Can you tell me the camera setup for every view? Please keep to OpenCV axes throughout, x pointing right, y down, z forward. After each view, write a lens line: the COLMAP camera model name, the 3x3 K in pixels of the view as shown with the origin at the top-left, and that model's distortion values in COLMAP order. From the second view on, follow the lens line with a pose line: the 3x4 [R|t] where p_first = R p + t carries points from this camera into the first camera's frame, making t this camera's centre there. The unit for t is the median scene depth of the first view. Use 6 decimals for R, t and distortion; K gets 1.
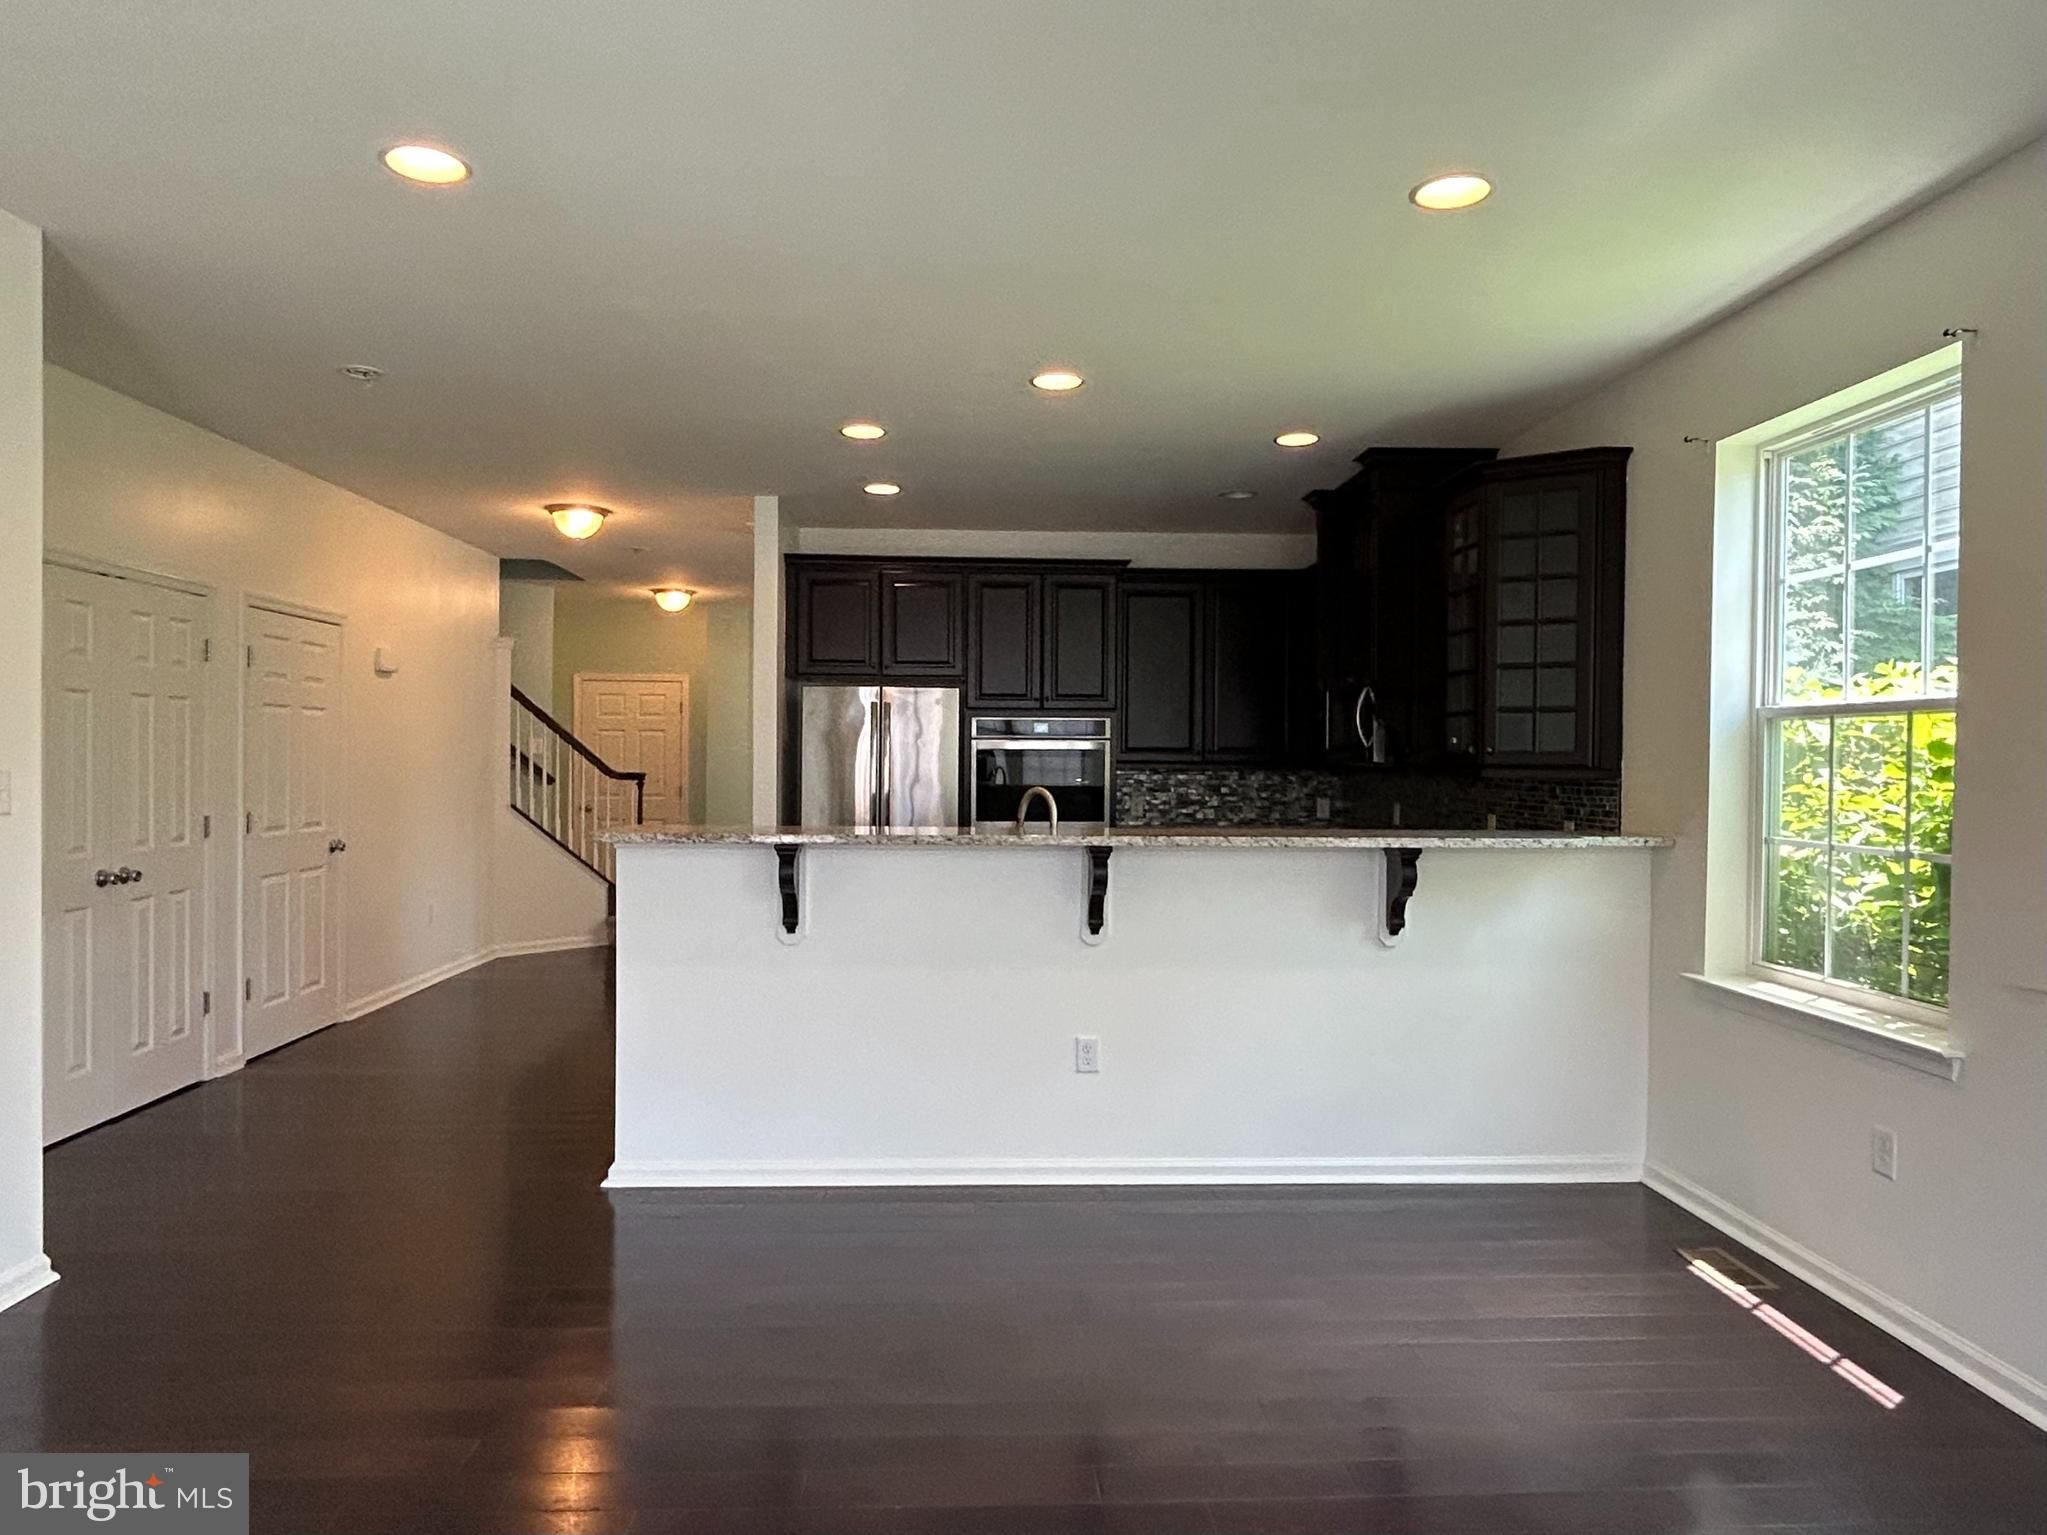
lens RADIAL K [[1247.8, 0, 1030.5], [0, 1247.8, 770.3], [0, 0, 1]] dist [0.002171, -0.000042]
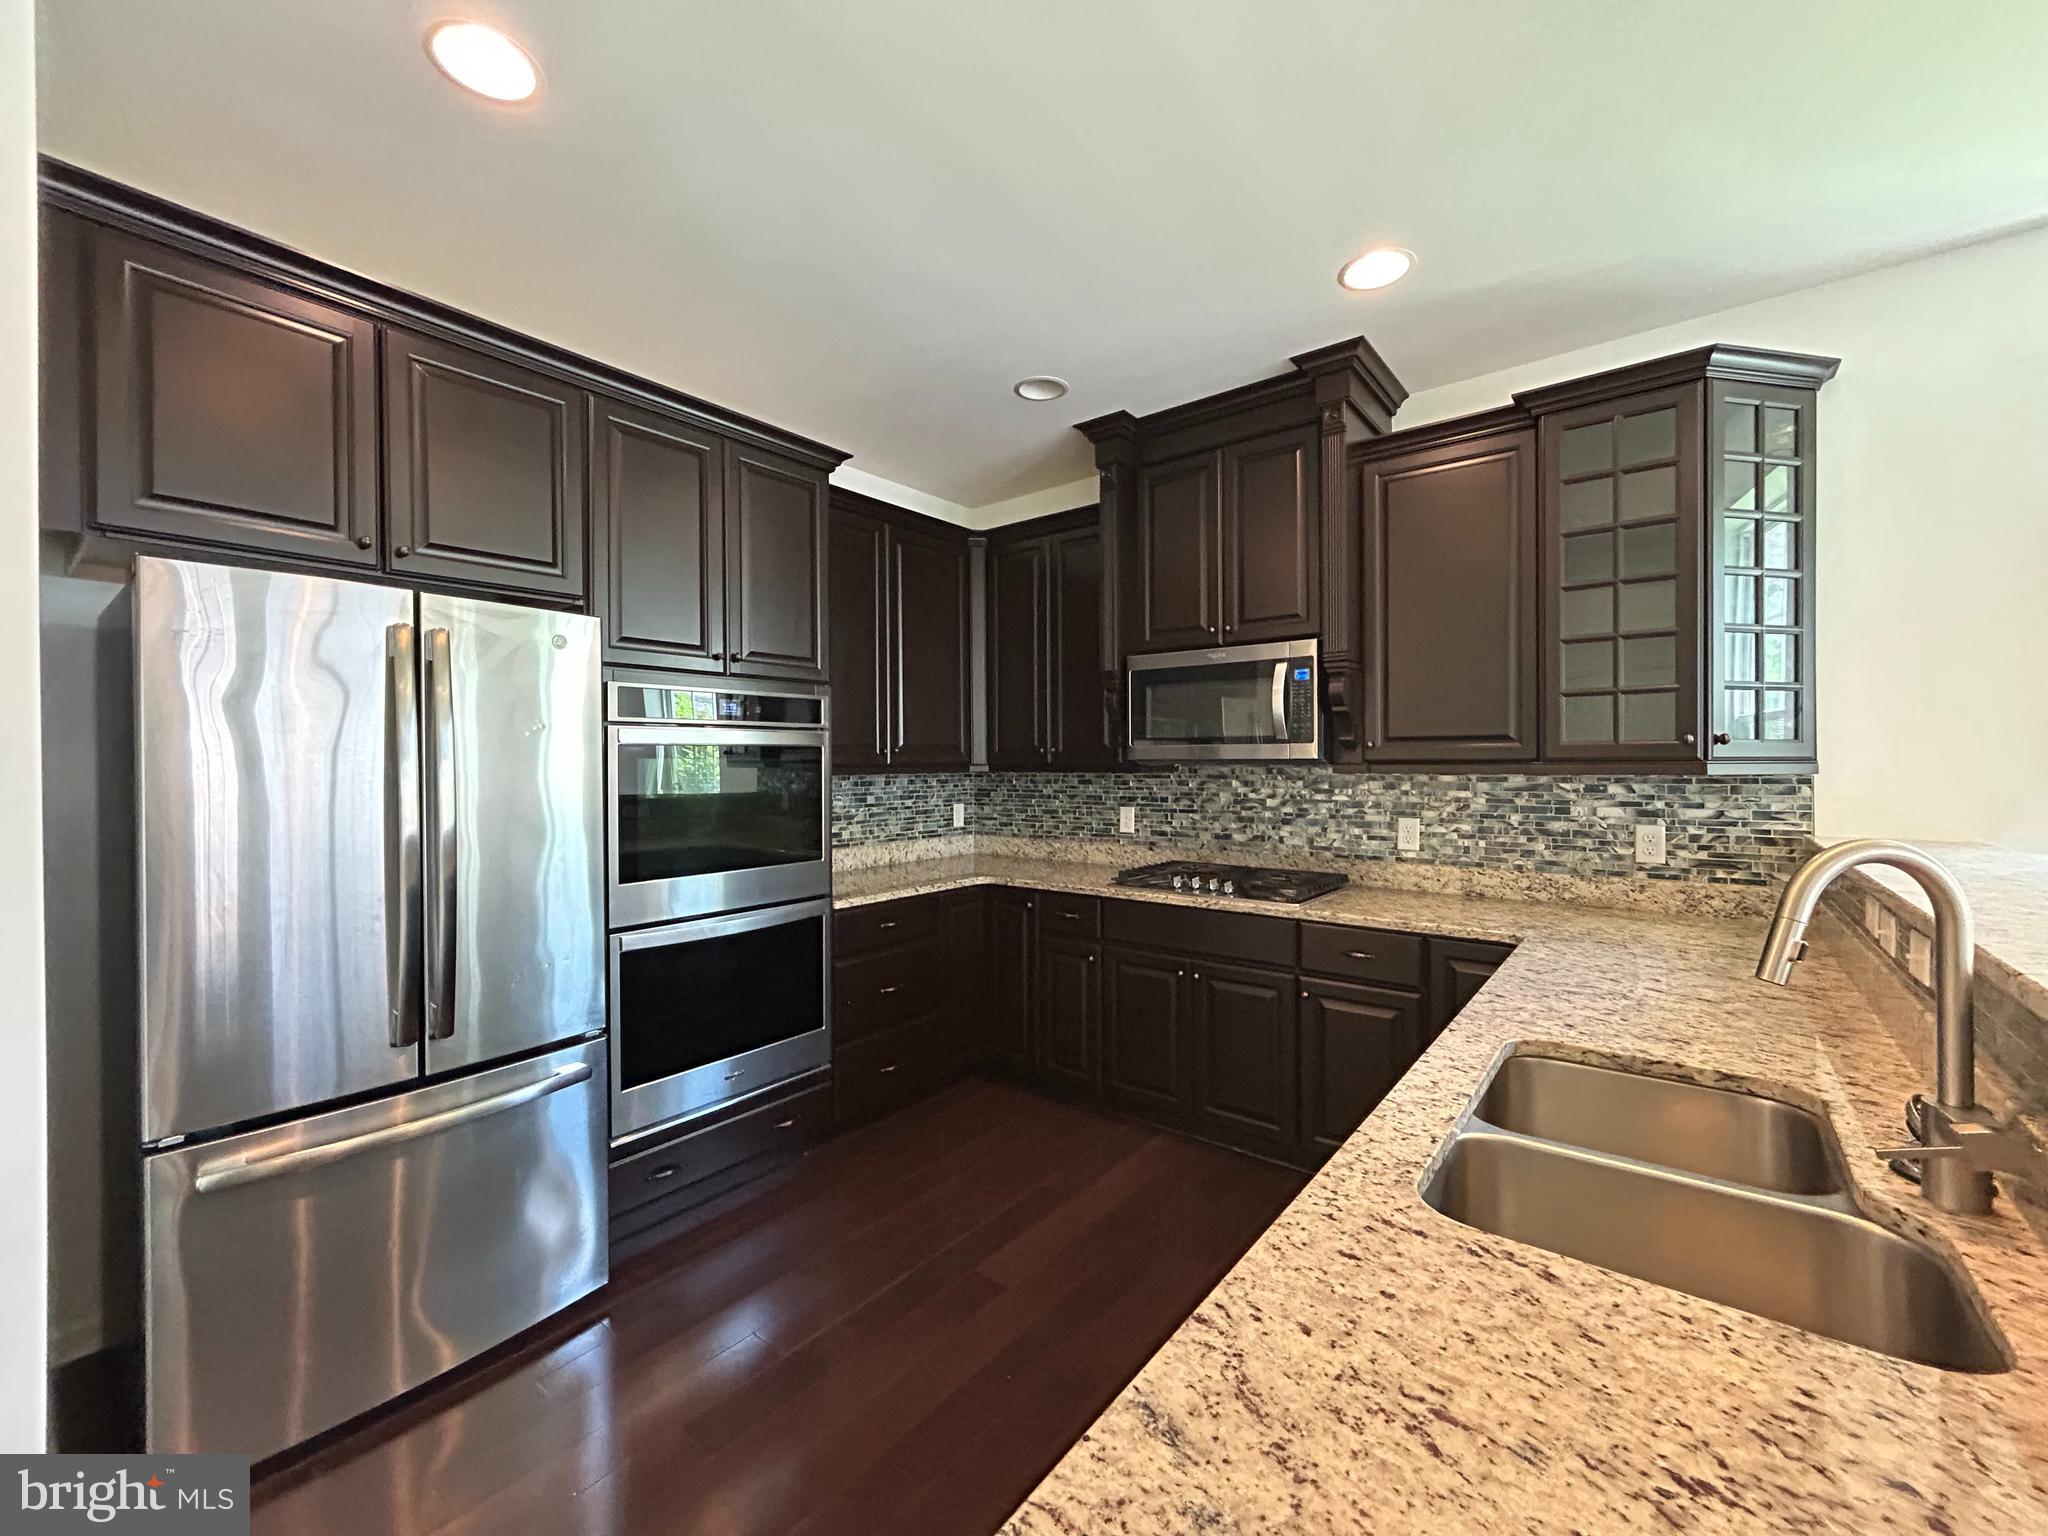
lens RADIAL K [[822.5, 0, 1023.9], [0, 822.5, 769.4], [0, 0, 1]] dist [-0.000382, -0.000063]
pose [[0.673032, -0.017186, 0.739413, -0.162975], [0.018028, 0.999814, 0.006829, -0.005137], [-0.739393, 0.008734, 0.673217, 0.577428]]
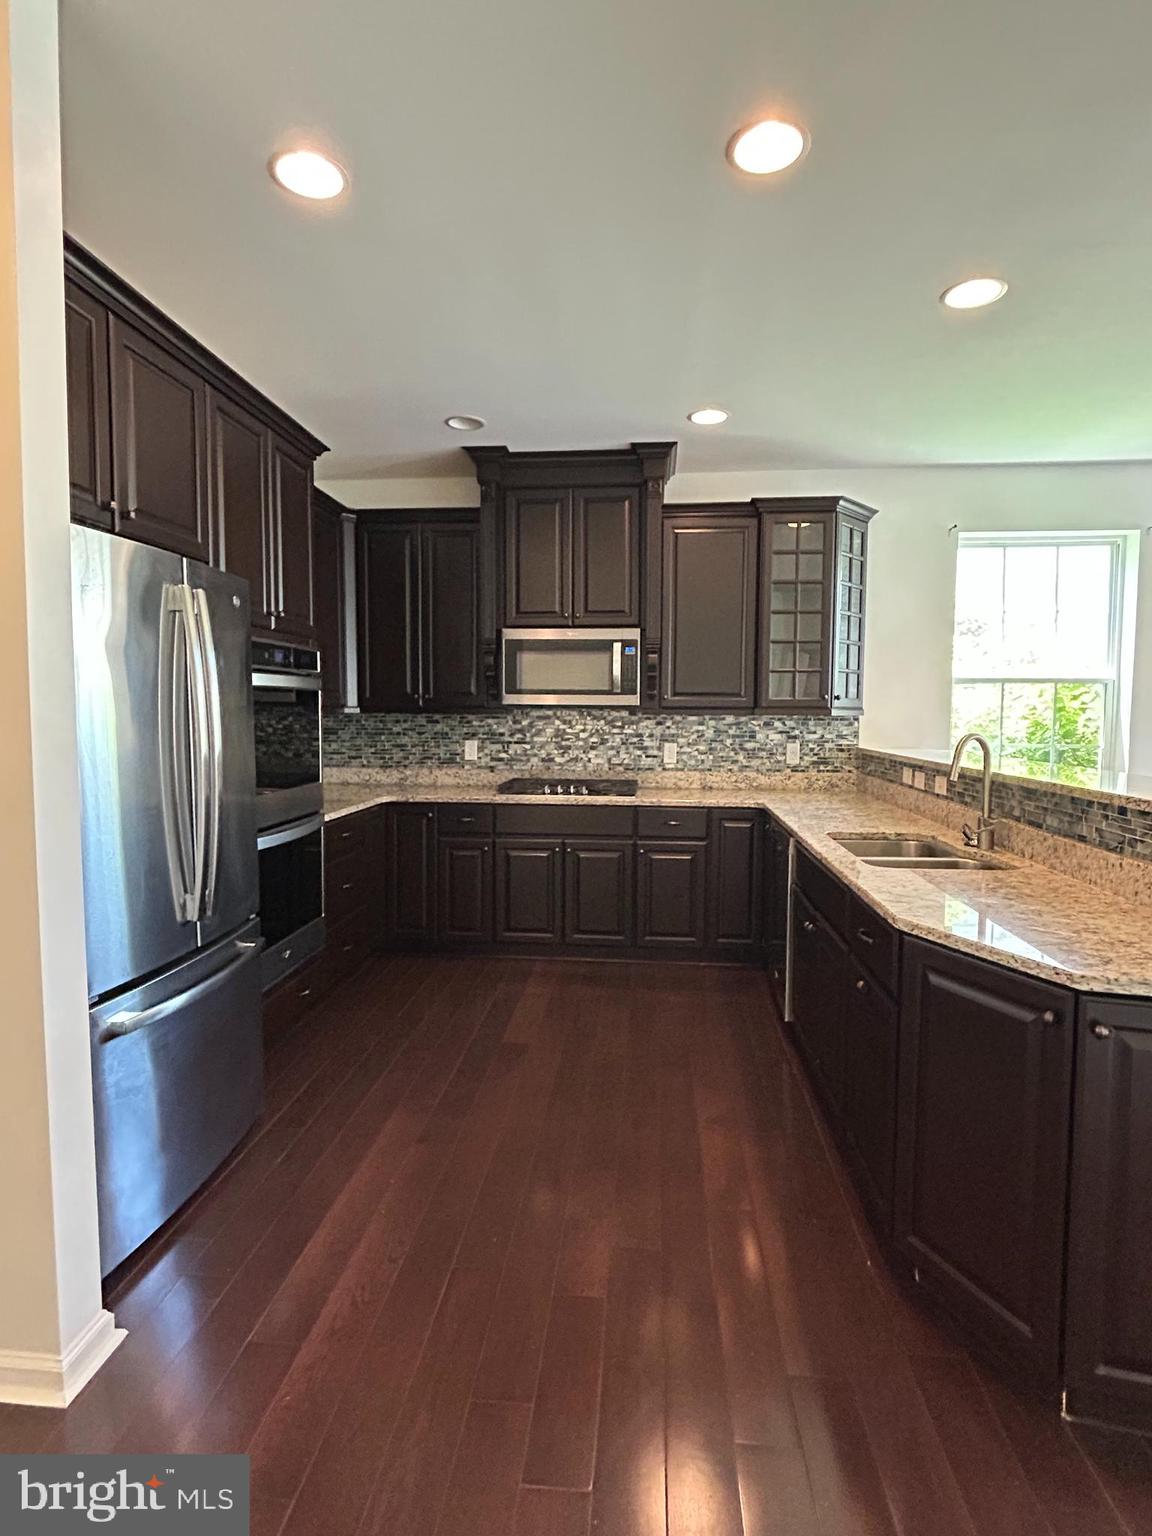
lens RADIAL K [[793.5, 0, 578.2], [0, 793.5, 764.5], [0, 0, 1]] dist [0.004433, -0.001722]
pose [[0.159404, -0.074347, 0.984410, -0.369859], [0.006825, 0.997219, 0.074210, -0.005047], [-0.987190, -0.005111, 0.159468, 0.684526]]
